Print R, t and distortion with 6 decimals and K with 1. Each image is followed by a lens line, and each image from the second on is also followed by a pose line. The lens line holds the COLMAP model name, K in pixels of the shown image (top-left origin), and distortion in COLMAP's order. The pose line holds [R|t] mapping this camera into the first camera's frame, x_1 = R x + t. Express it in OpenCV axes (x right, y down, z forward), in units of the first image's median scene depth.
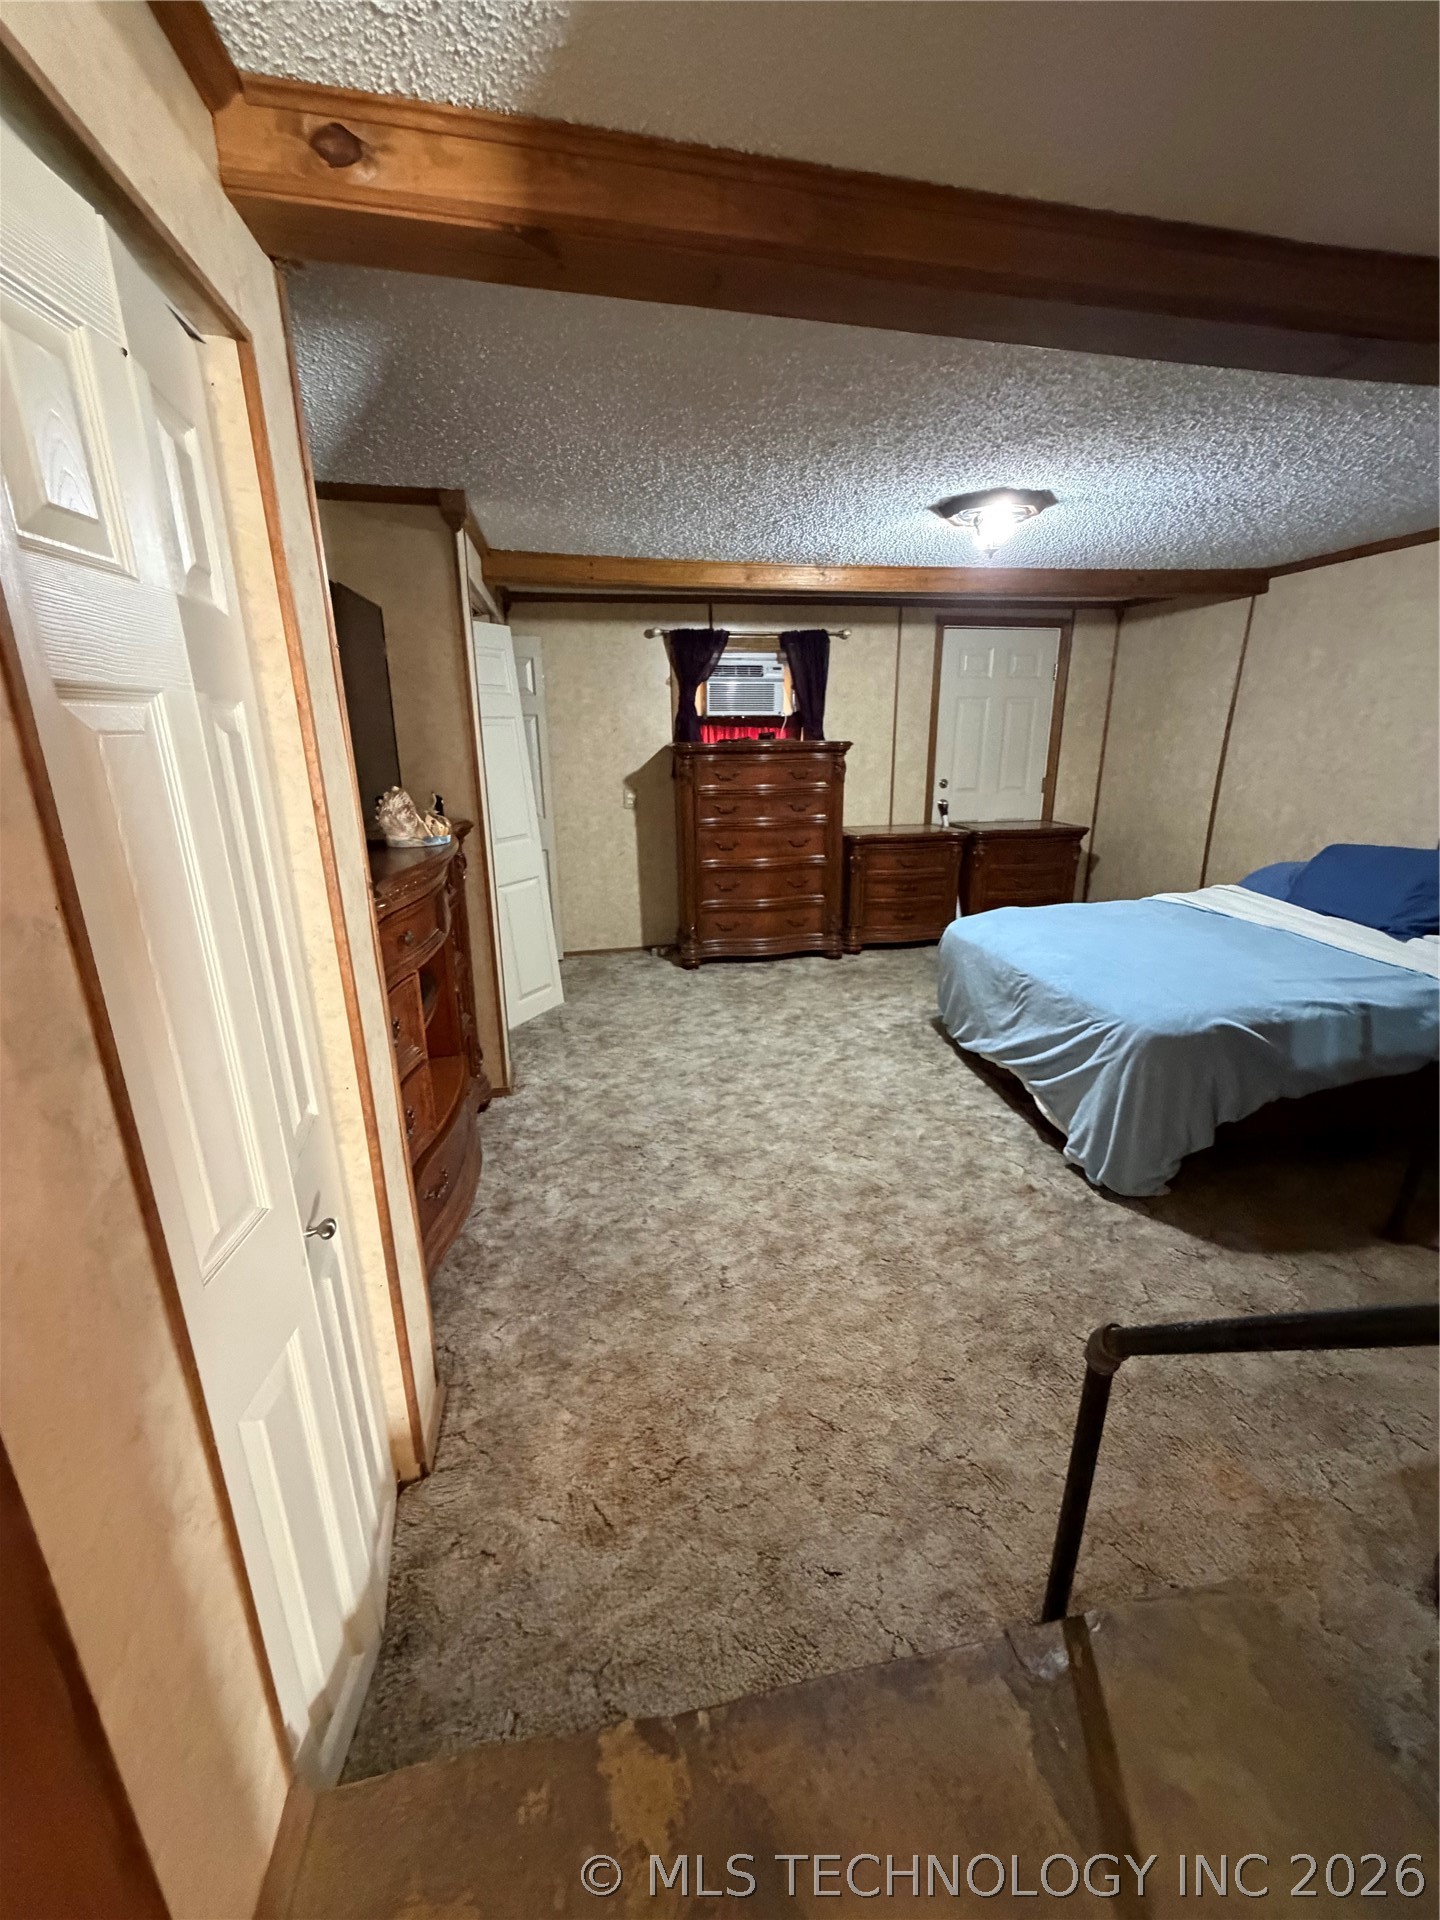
lens RADIAL K [[765.0, 0, 722.0], [0, 765.0, 958.1], [0, 0, 1]] dist [-0.000741, 0.000009]
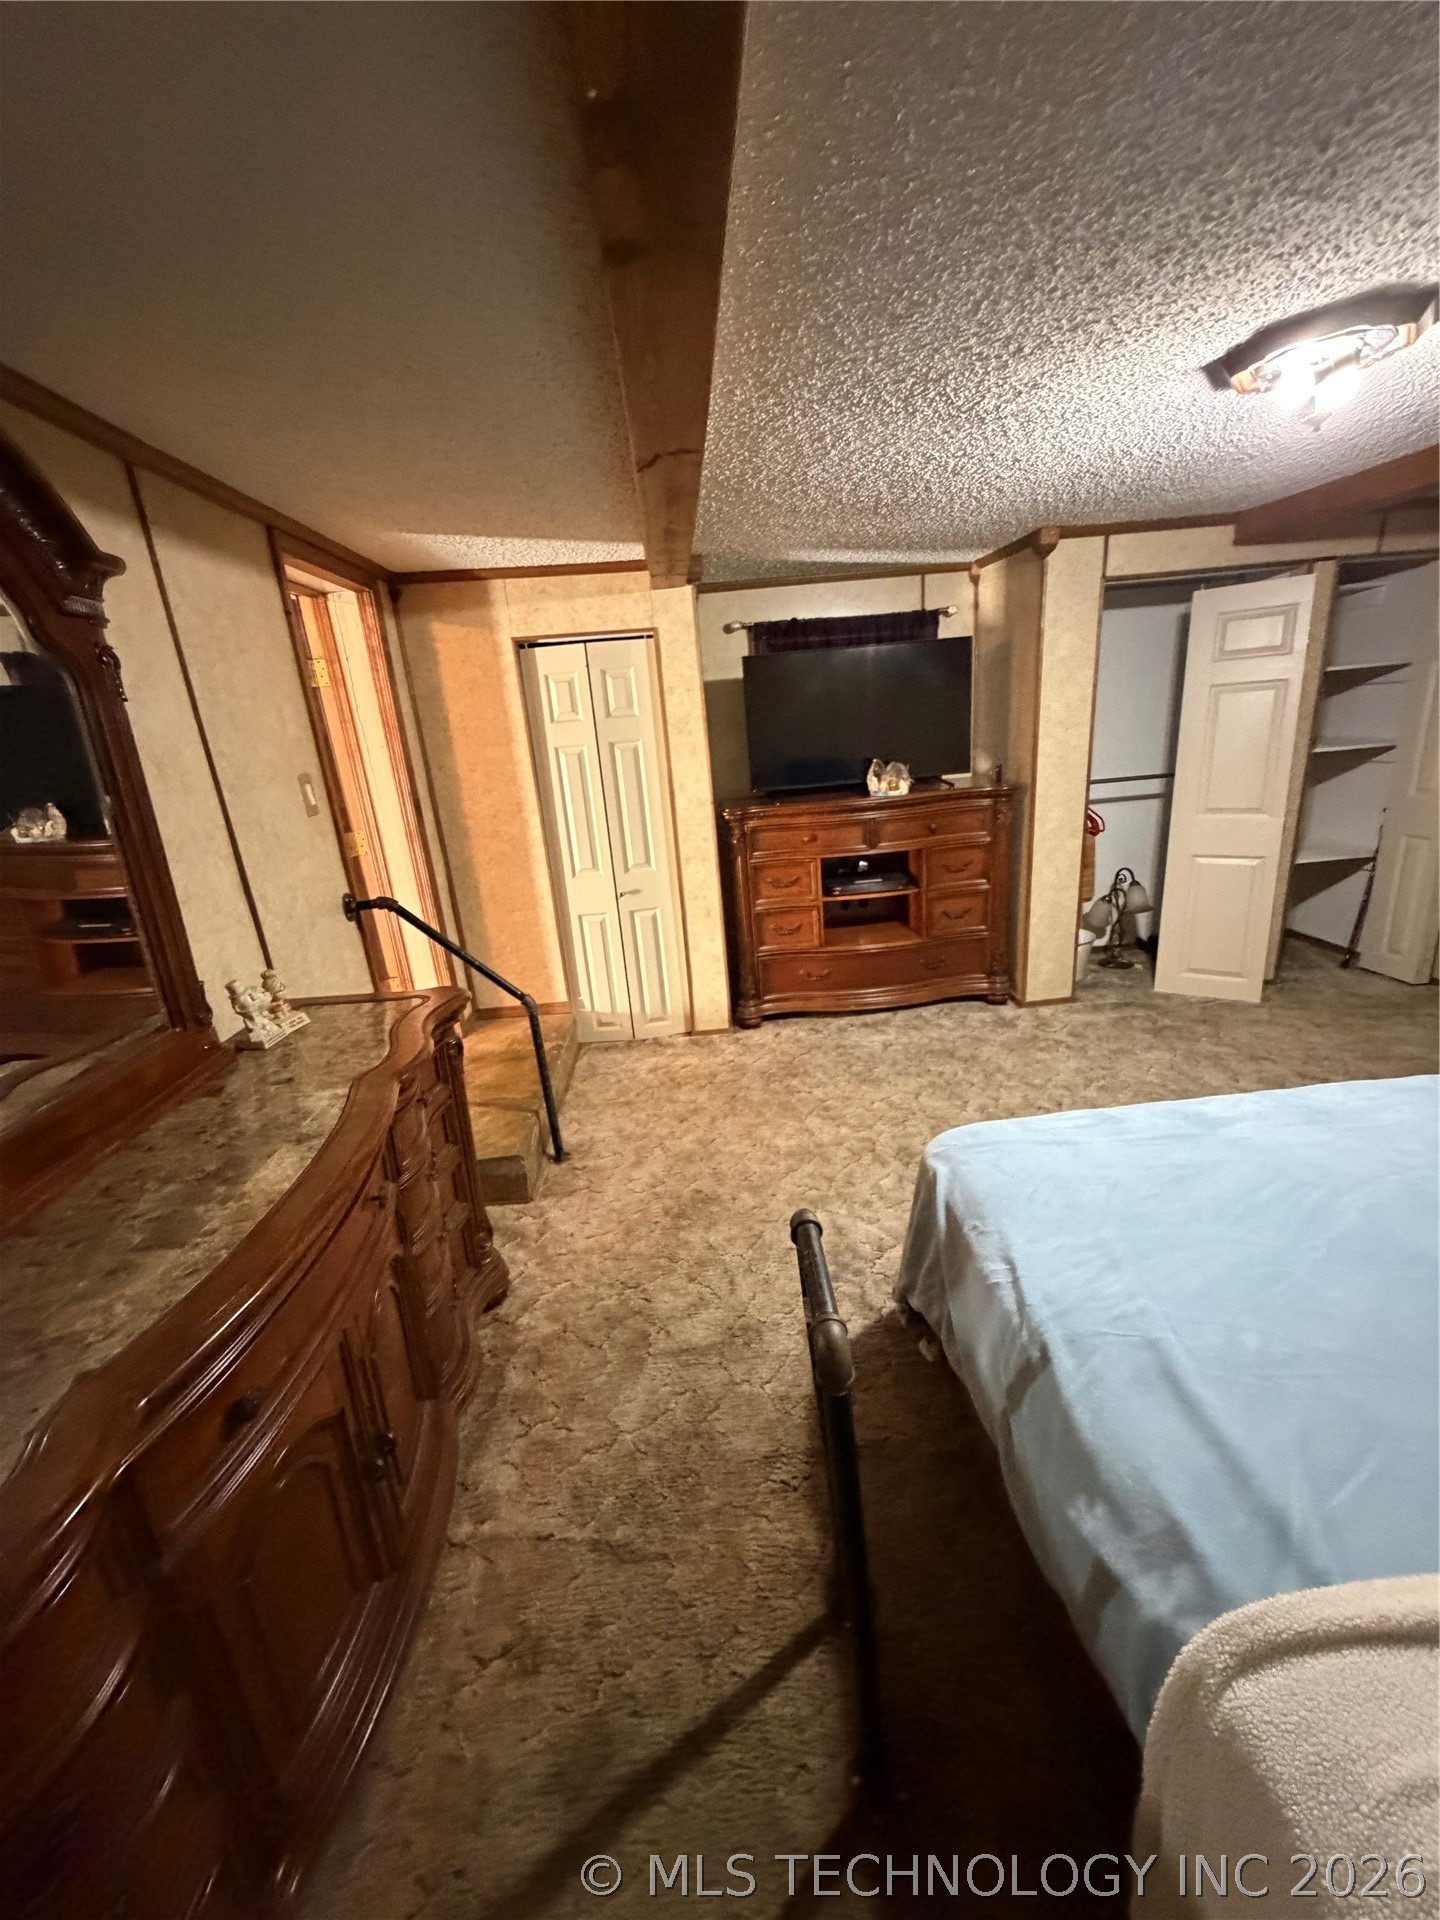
lens RADIAL K [[765.0, 0, 722.0], [0, 765.0, 958.1], [0, 0, 1]] dist [-0.000741, 0.000009]
pose [[-0.132497, 0.312572, -0.940608, 1.018322], [-0.205785, 0.919622, 0.334586, -0.233367], [0.969586, 0.237895, -0.057525, 0.632108]]
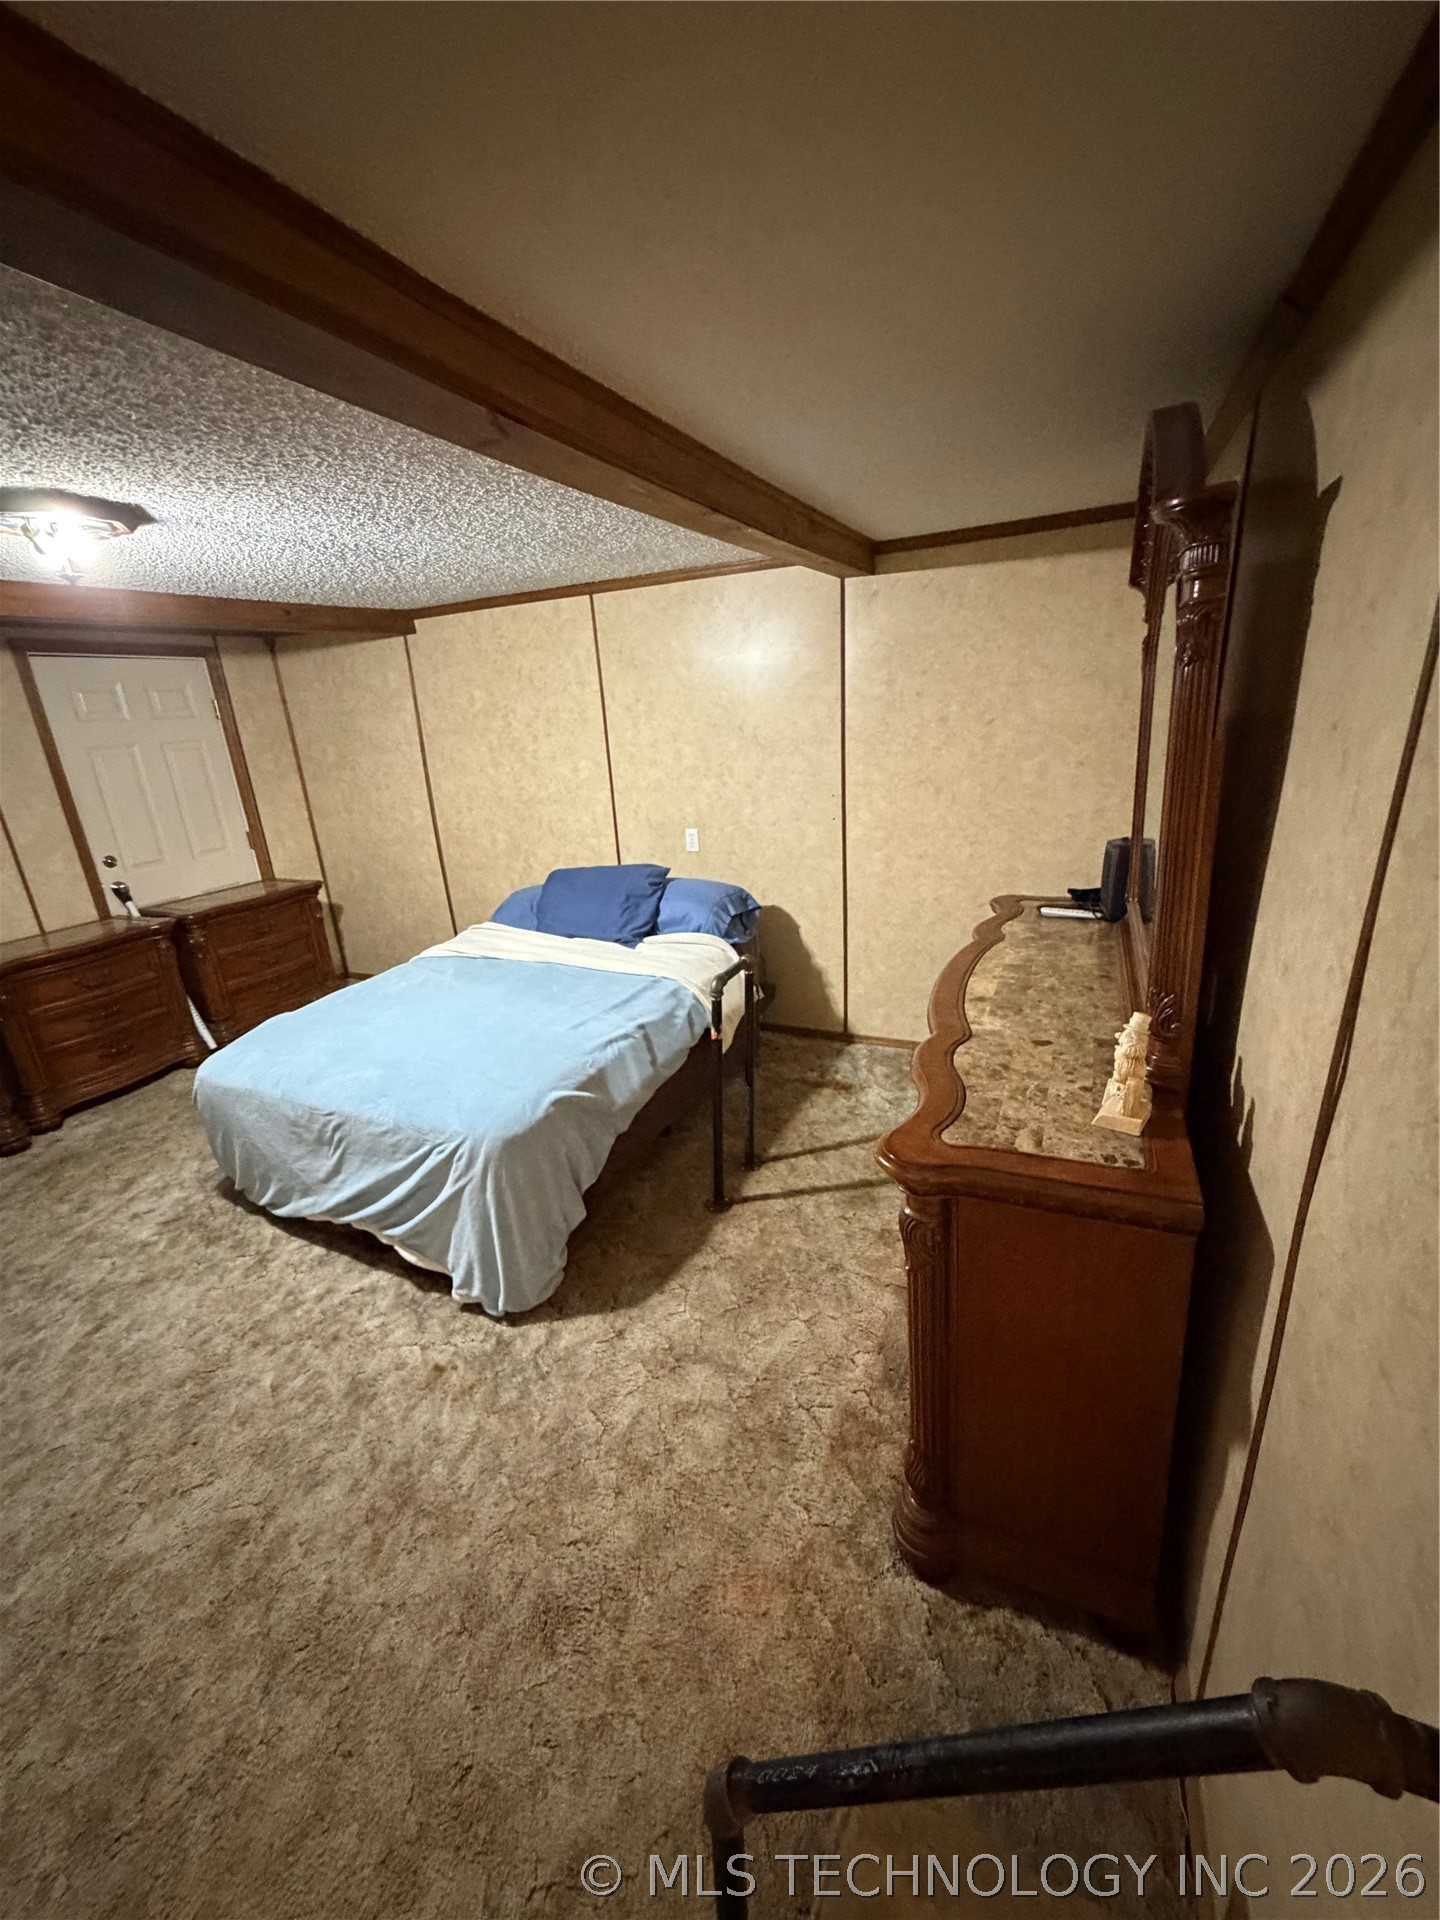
lens RADIAL K [[765.0, 0, 722.0], [0, 765.0, 958.1], [0, 0, 1]] dist [-0.000741, 0.000009]
pose [[0.575097, -0.279414, 0.768889, 0.059547], [0.285400, 0.949341, 0.131523, -0.120788], [-0.766688, 0.143803, 0.625708, 0.158001]]
